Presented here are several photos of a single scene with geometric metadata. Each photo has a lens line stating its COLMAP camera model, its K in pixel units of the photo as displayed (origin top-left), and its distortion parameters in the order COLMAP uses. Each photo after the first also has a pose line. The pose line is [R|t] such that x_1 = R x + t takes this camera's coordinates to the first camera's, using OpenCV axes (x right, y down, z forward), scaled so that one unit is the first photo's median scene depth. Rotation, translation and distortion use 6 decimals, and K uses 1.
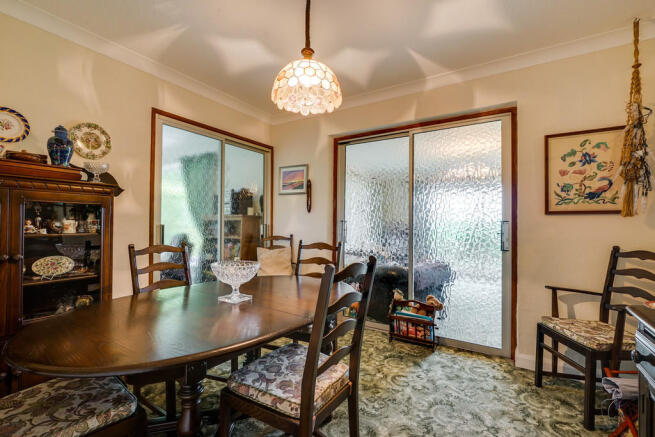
lens RADIAL K [[295.6, 0, 329.0], [0, 295.6, 222.8], [0, 0, 1]] dist [-0.003163, 0.000622]
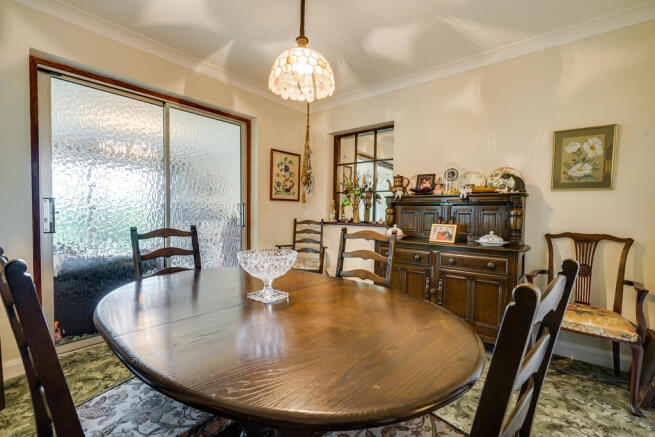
lens RADIAL K [[295.6, 0, 330.1], [0, 295.6, 221.6], [0, 0, 1]] dist [-0.003163, 0.000622]
pose [[0.113950, -0.043678, 0.992526, -0.782541], [-0.018108, 0.998776, 0.046032, 0.006631], [-0.993321, -0.023218, 0.113020, 0.521571]]
